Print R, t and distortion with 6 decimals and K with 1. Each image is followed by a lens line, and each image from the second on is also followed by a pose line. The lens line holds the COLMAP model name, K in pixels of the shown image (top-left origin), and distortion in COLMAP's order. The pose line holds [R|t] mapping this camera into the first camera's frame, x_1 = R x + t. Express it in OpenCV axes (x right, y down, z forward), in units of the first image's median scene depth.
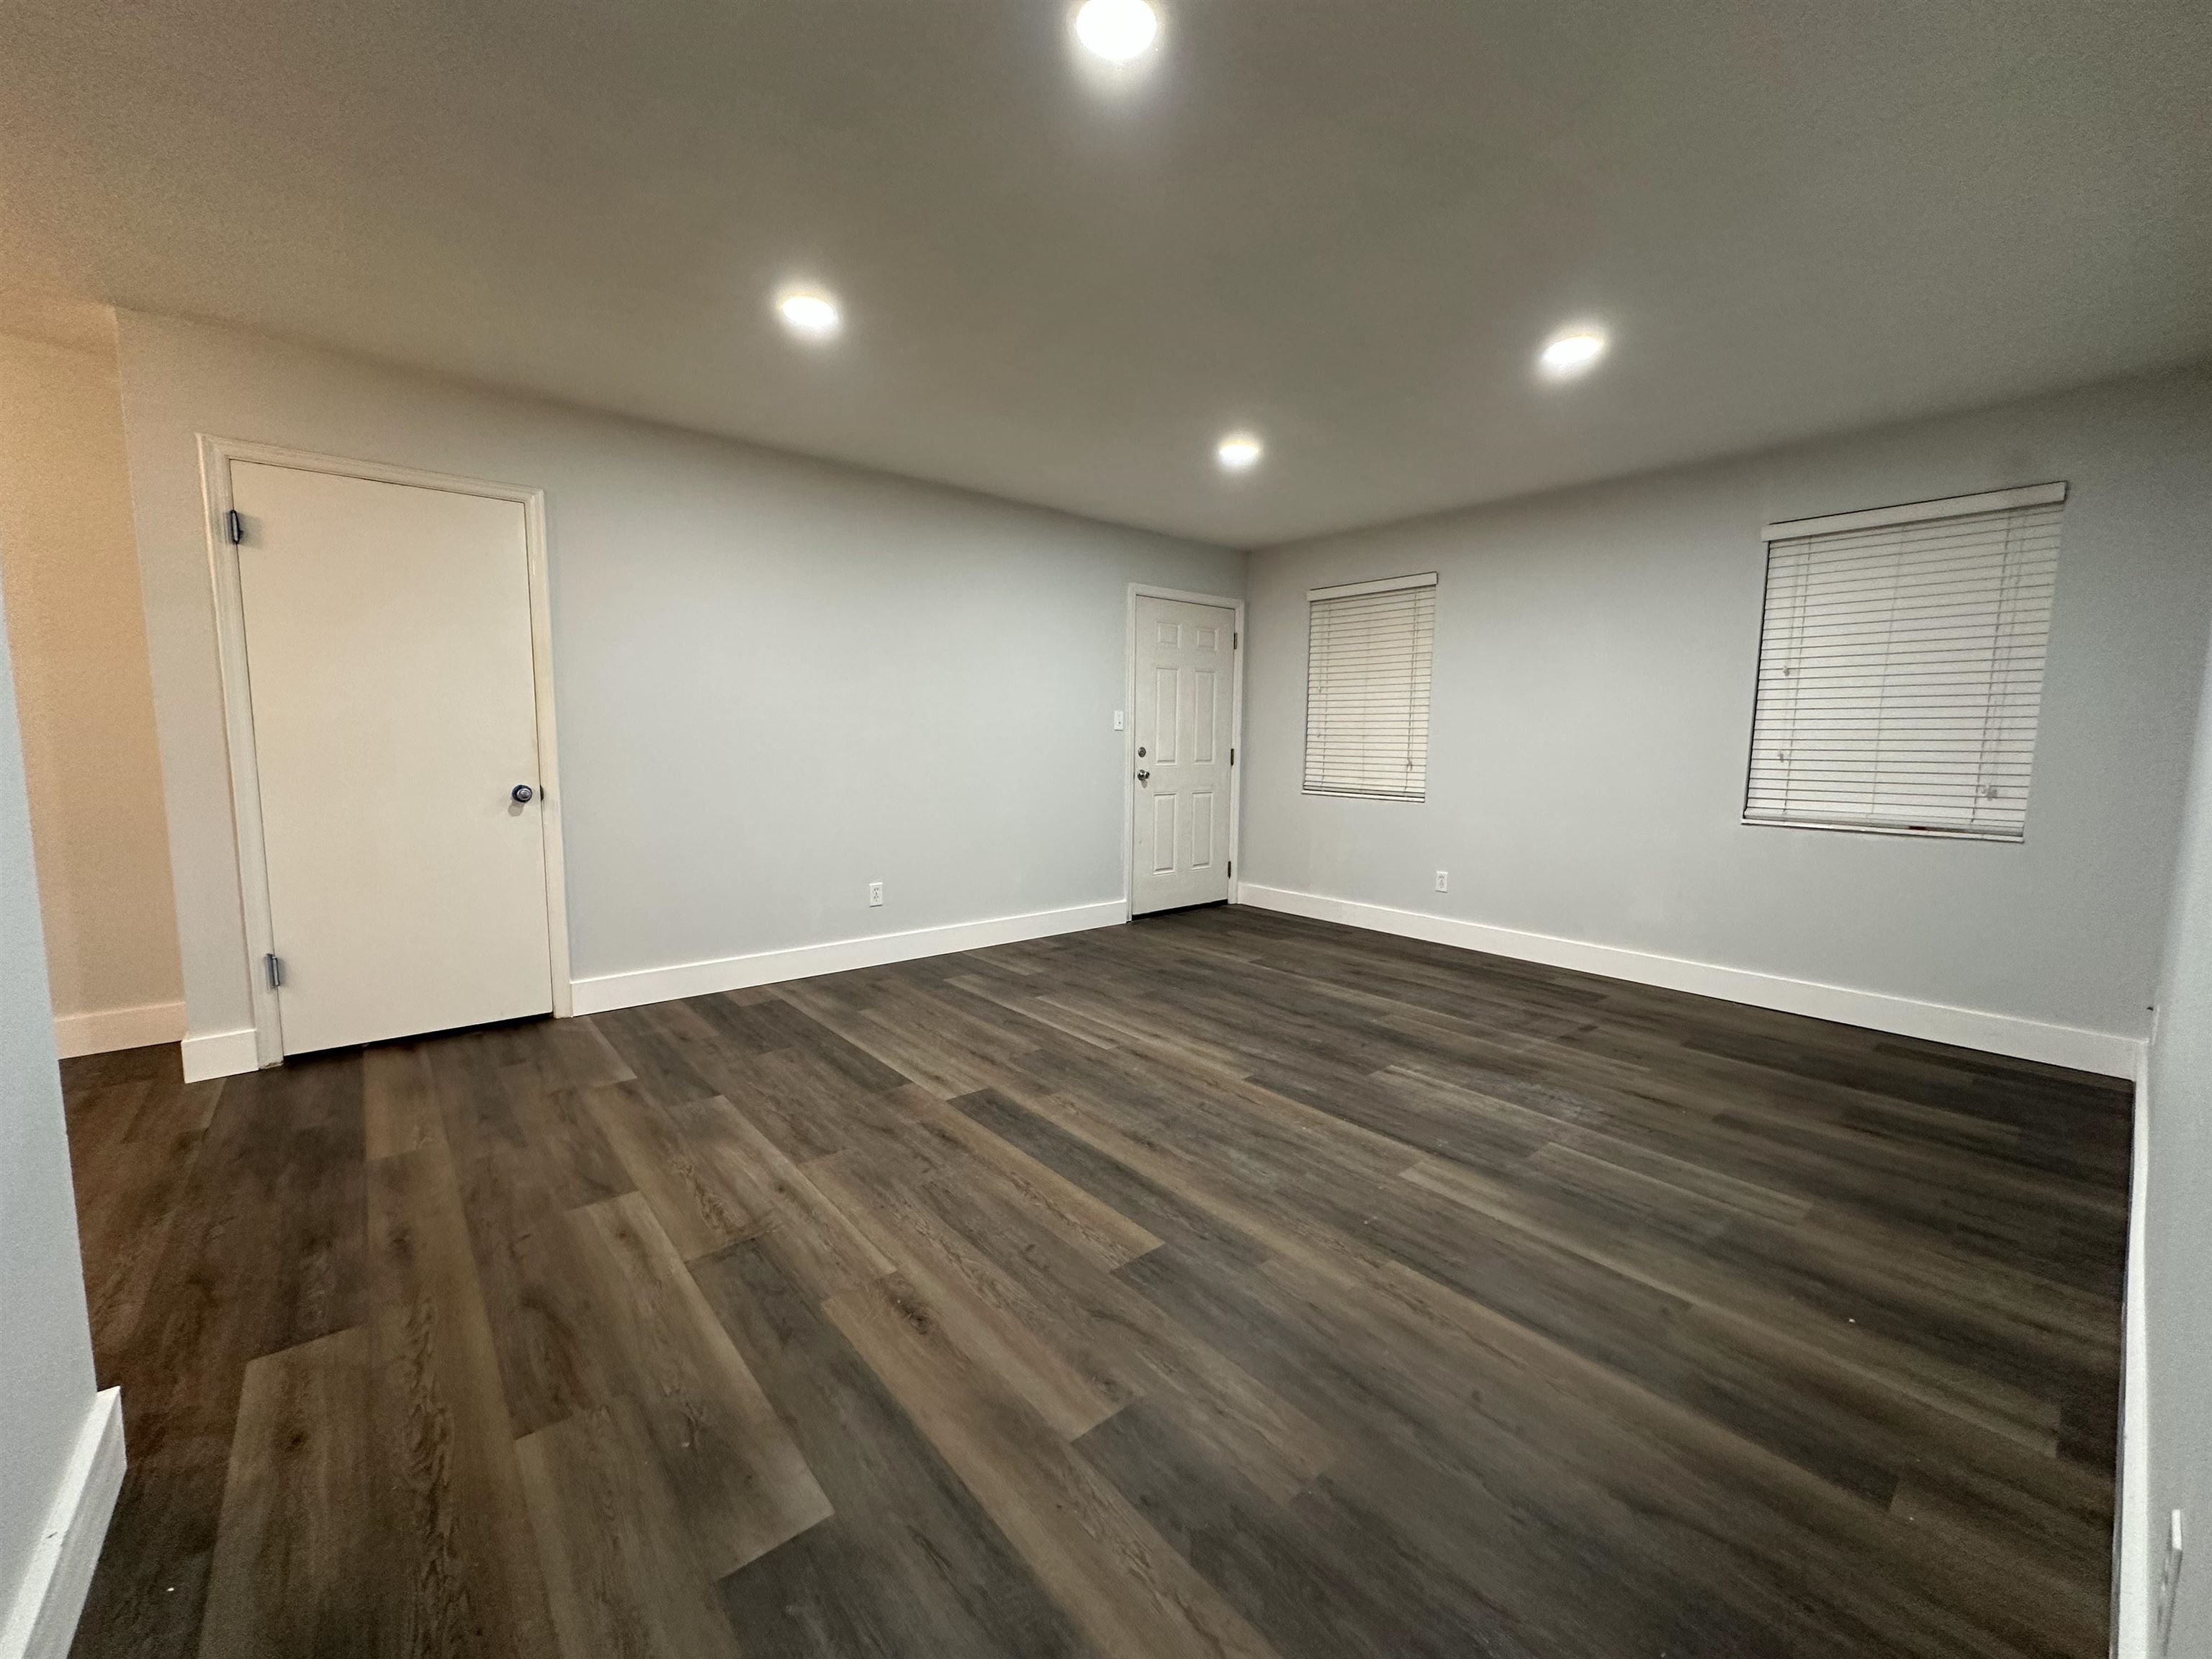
lens RADIAL K [[879.0, 0, 1106.0], [0, 879.0, 829.5], [0, 0, 1]] dist [-0.003126, -0.000129]
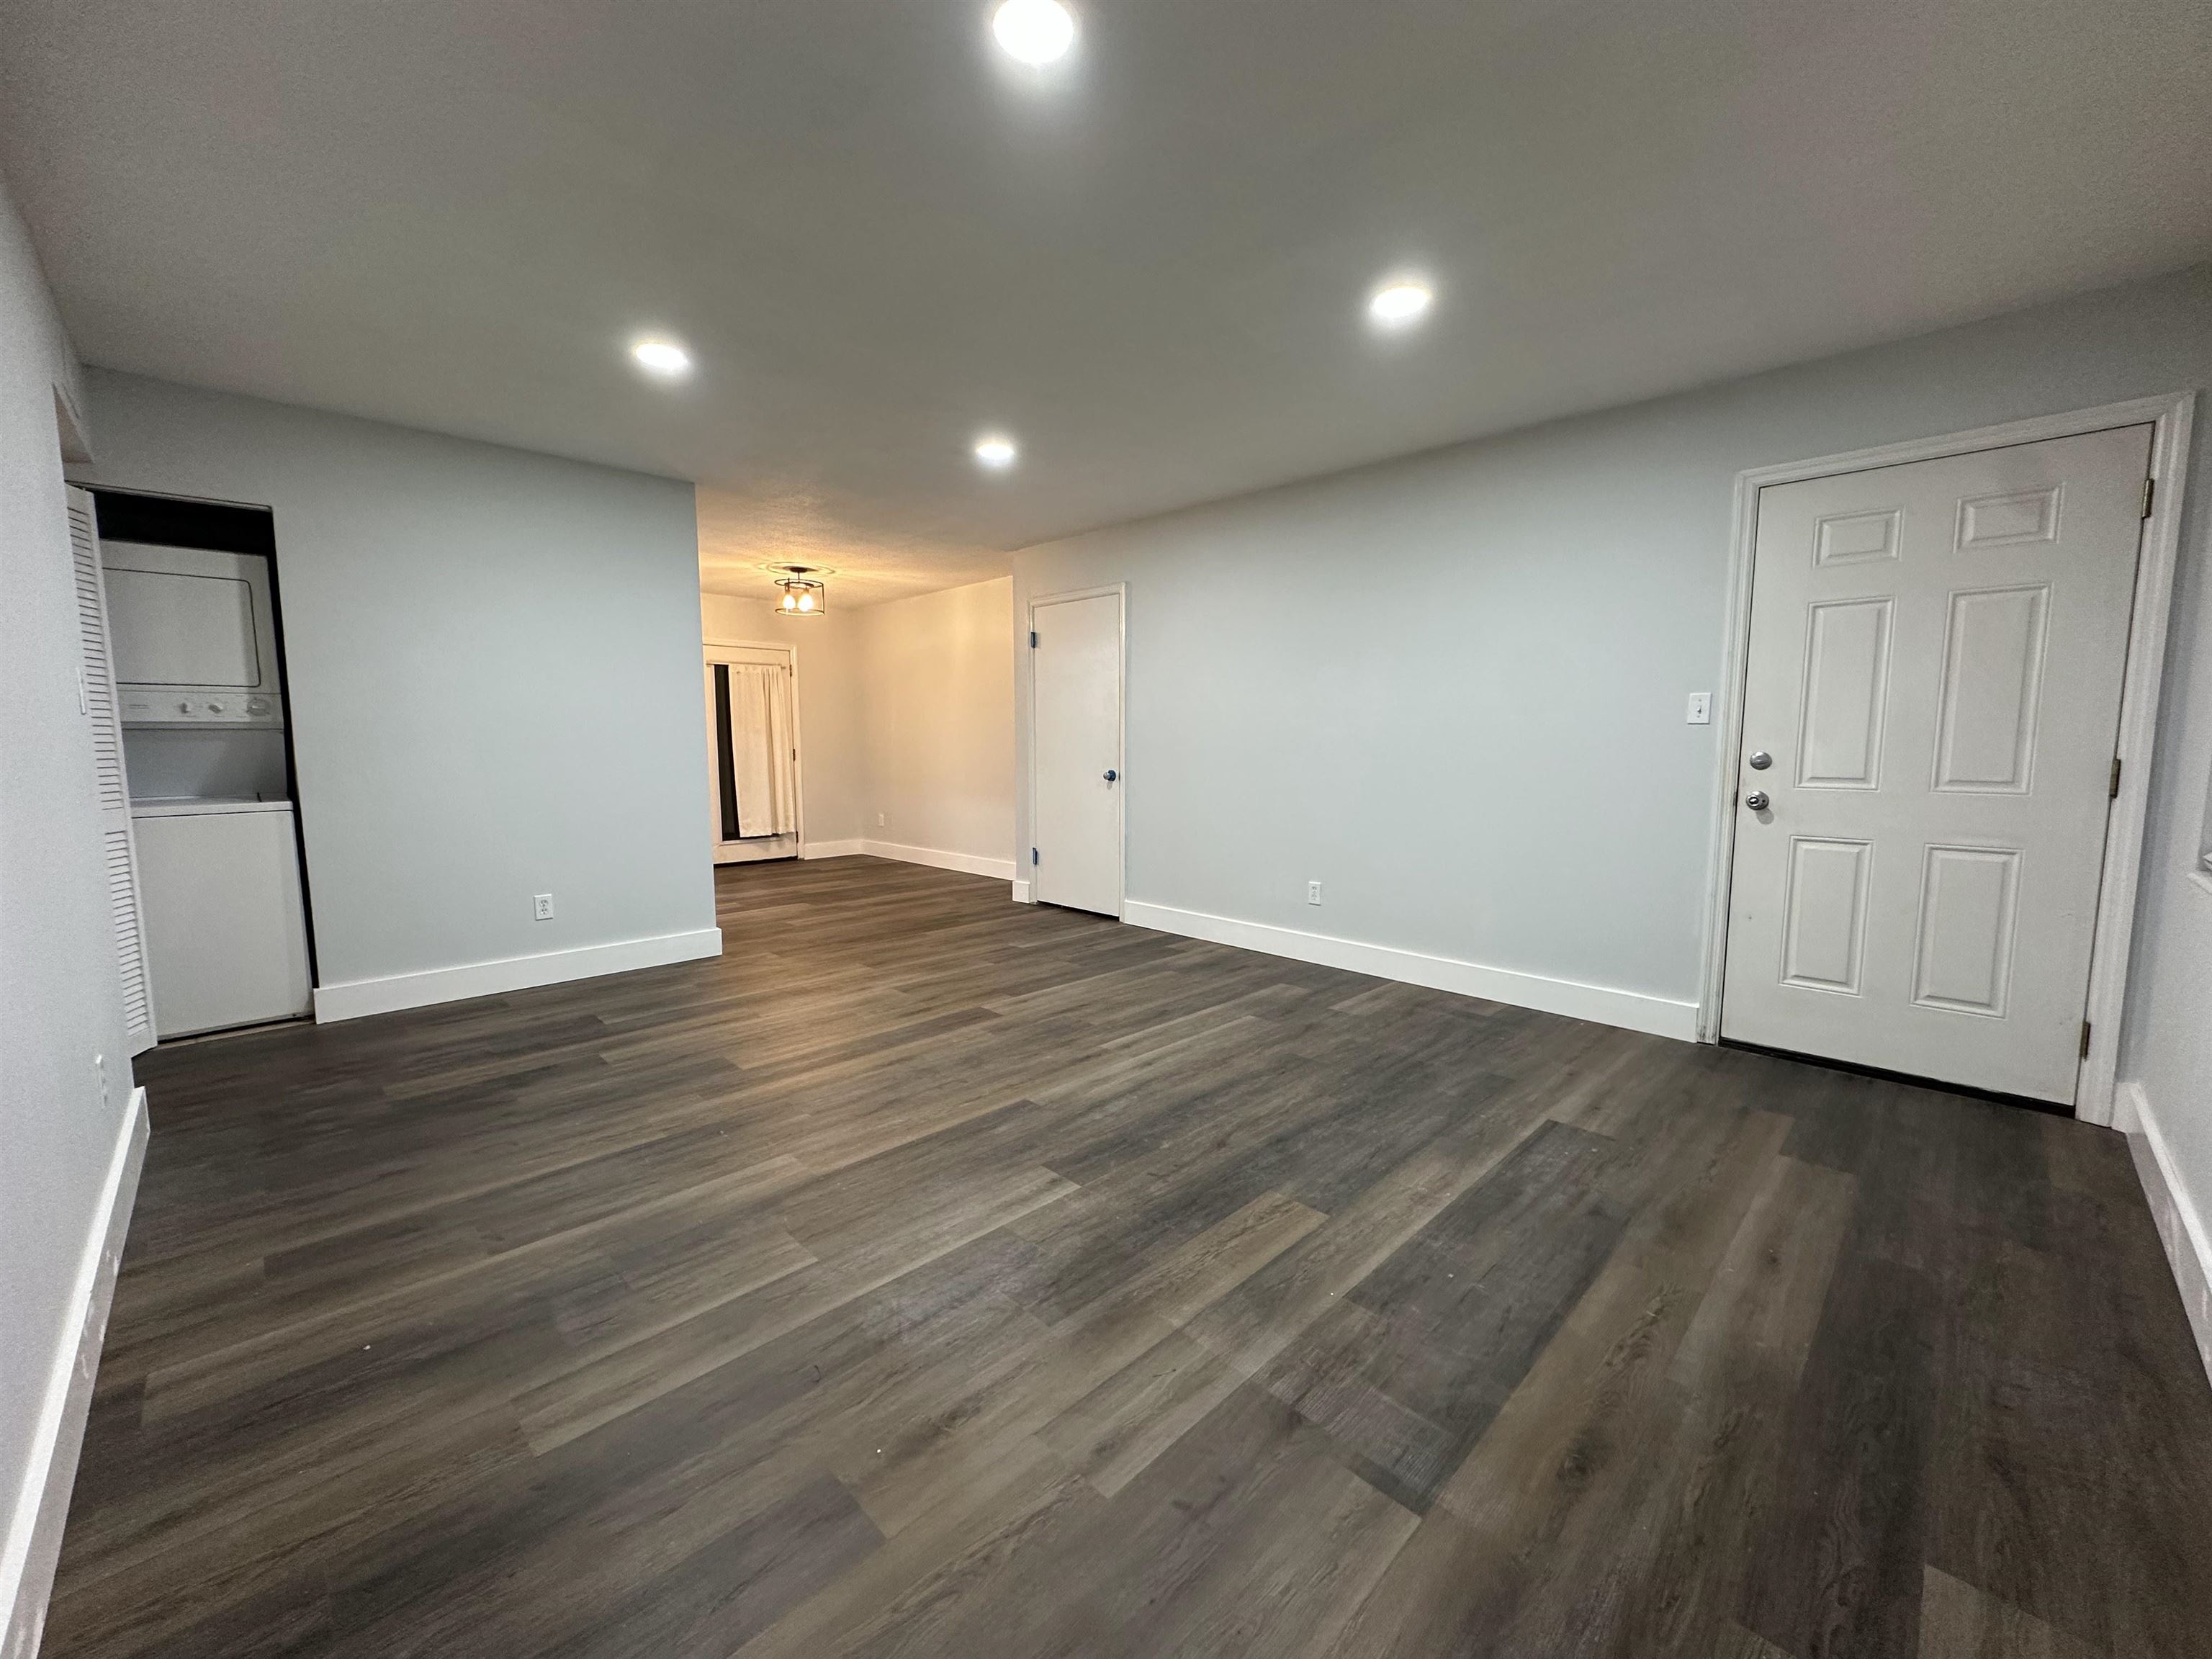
lens RADIAL K [[879.0, 0, 1106.0], [0, 879.0, 829.5], [0, 0, 1]] dist [-0.003126, -0.000129]
pose [[0.077065, 0.091703, -0.992800, 1.009784], [-0.105663, 0.990905, 0.083326, -0.081798], [0.991411, 0.098481, 0.086053, 0.929766]]
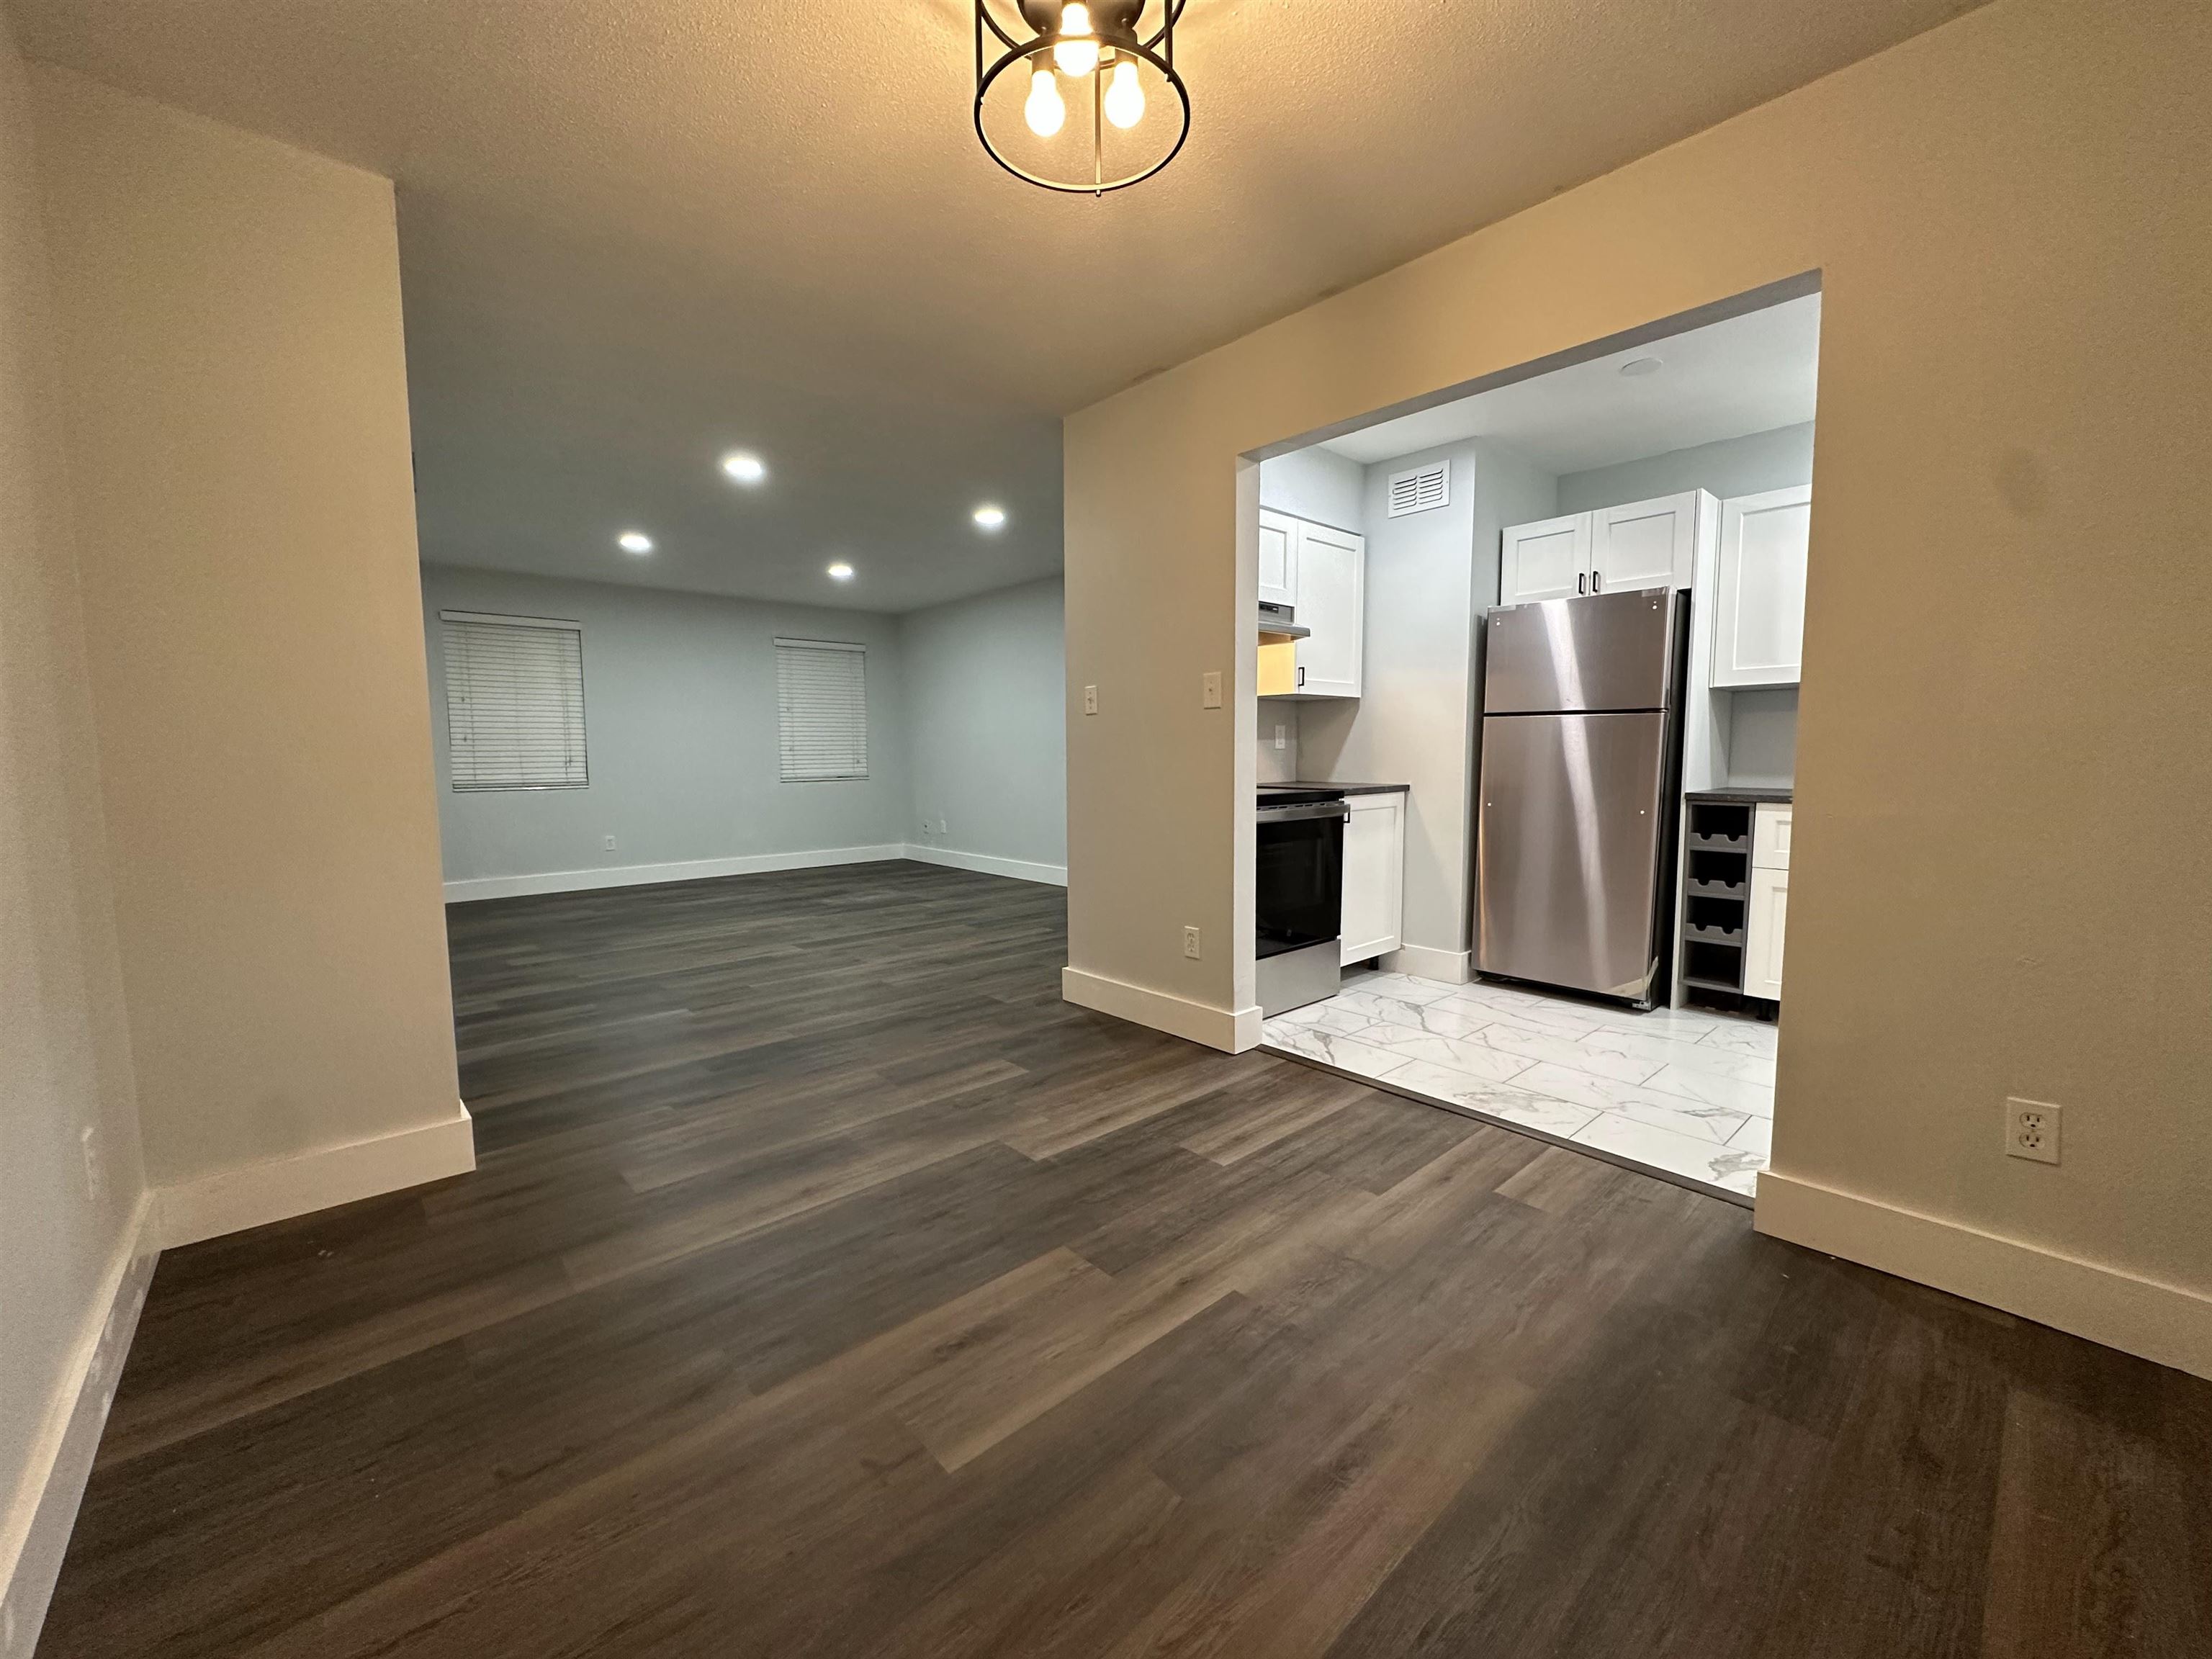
lens RADIAL K [[879.0, 0, 1106.0], [0, 879.0, 829.5], [0, 0, 1]] dist [-0.003126, -0.000129]
pose [[-0.031594, -0.100569, 0.994428, -1.662841], [0.111525, 0.988357, 0.103498, -0.030548], [-0.993259, 0.114174, -0.020010, 0.374444]]
